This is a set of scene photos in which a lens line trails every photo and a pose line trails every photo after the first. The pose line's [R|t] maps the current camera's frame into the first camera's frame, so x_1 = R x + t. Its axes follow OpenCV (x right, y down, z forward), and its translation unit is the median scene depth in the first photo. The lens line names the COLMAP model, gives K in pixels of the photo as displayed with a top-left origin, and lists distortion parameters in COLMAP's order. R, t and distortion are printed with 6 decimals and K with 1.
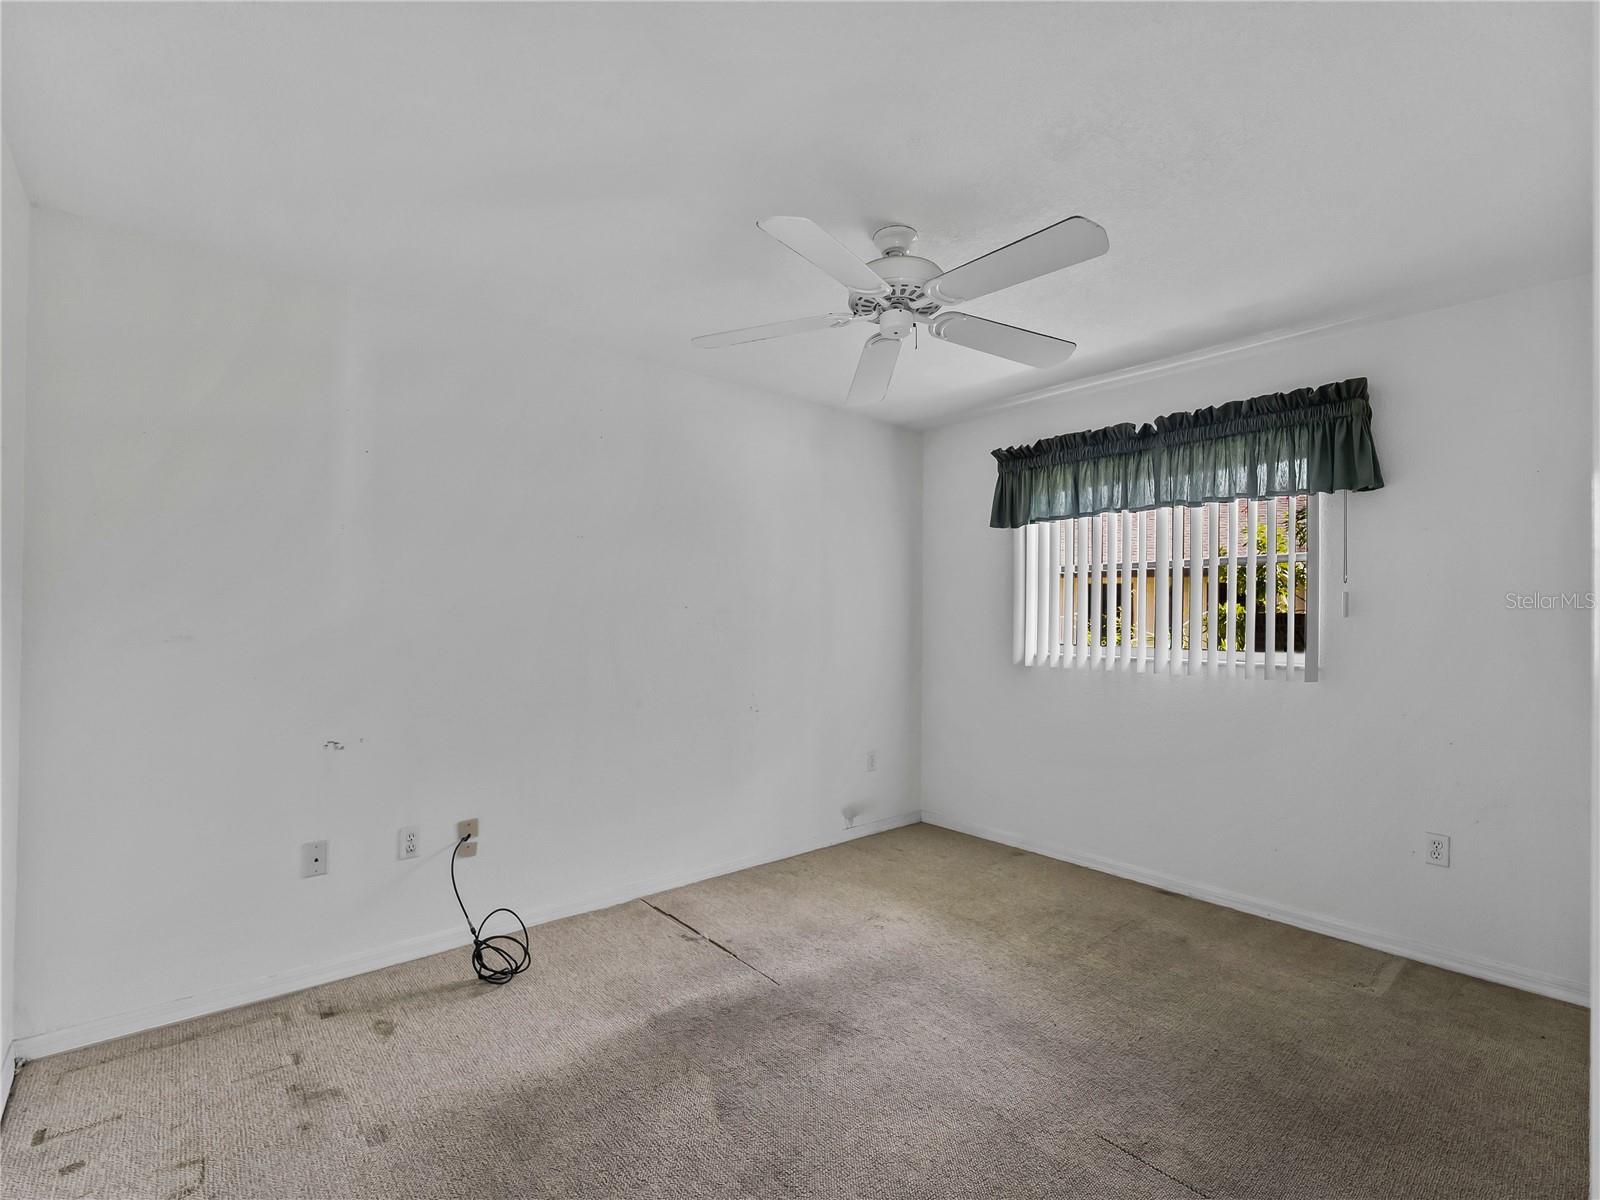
lens RADIAL K [[739.7, 0, 802.2], [0, 739.7, 606.3], [0, 0, 1]] dist [-0.002846, -0.000520]
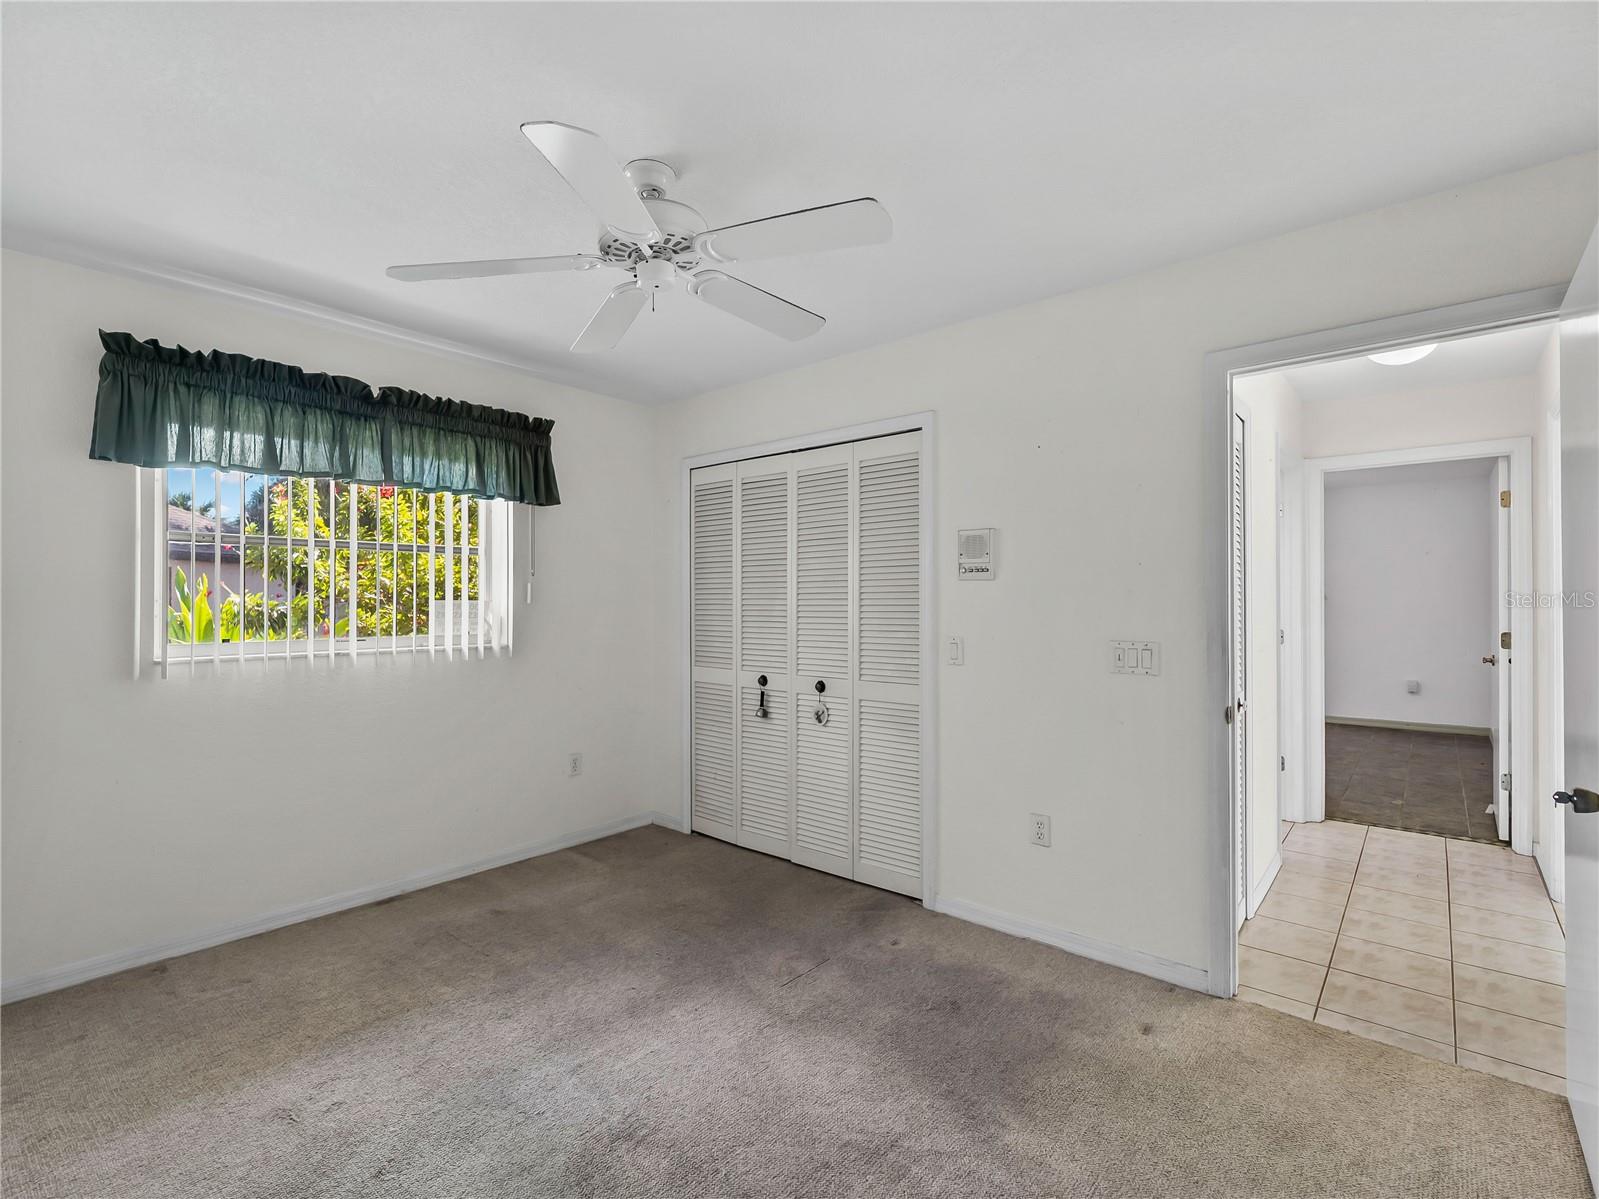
lens RADIAL K [[739.2, 0, 801.7], [0, 739.2, 605.8], [0, 0, 1]] dist [-0.002846, -0.000520]
pose [[-0.154750, -0.010267, 0.987900, -0.541066], [-0.012334, 0.999888, 0.008460, 0.001592], [-0.987877, -0.010875, -0.154859, 0.679703]]
